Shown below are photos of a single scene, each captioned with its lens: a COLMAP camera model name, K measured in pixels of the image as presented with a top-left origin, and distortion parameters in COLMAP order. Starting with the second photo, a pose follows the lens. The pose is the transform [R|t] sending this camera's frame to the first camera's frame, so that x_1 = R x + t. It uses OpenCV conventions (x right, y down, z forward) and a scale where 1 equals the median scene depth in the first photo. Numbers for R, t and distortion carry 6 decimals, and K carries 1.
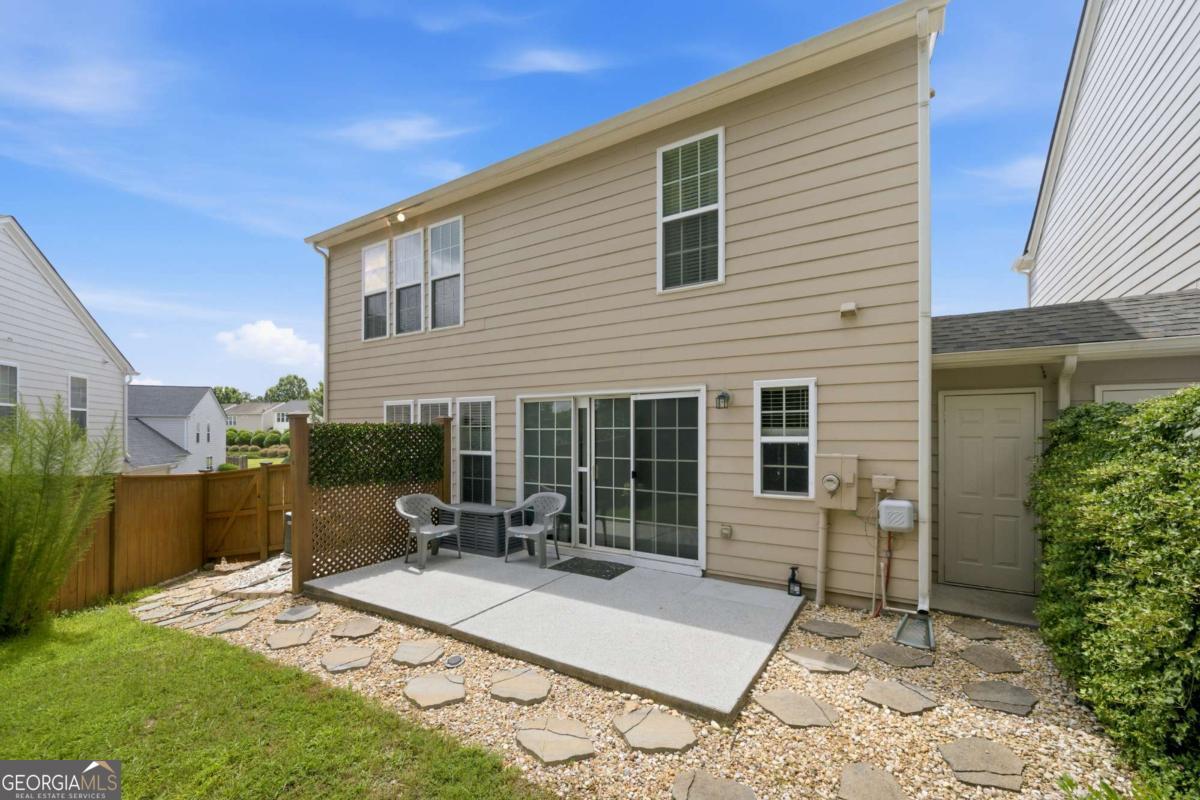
lens RADIAL K [[489.4, 0, 603.1], [0, 489.4, 433.5], [0, 0, 1]] dist [-0.000483, 0.000113]
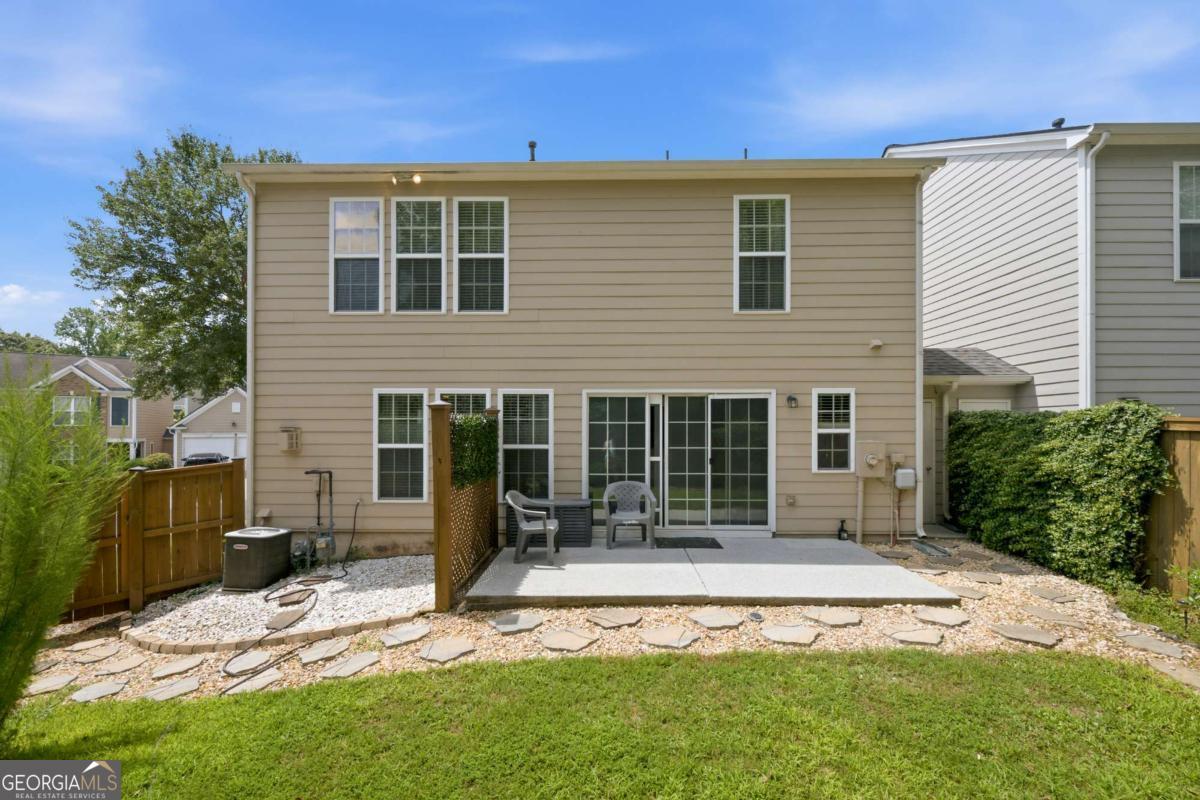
lens RADIAL K [[503.2, 0, 601.1], [0, 503.2, 425.7], [0, 0, 1]] dist [0.000069, -0.000190]
pose [[0.858701, 0.000160, 0.512477, -0.849802], [-0.000116, 1.000000, -0.000117, -0.002317], [-0.512477, 0.000041, 0.858701, 0.088804]]
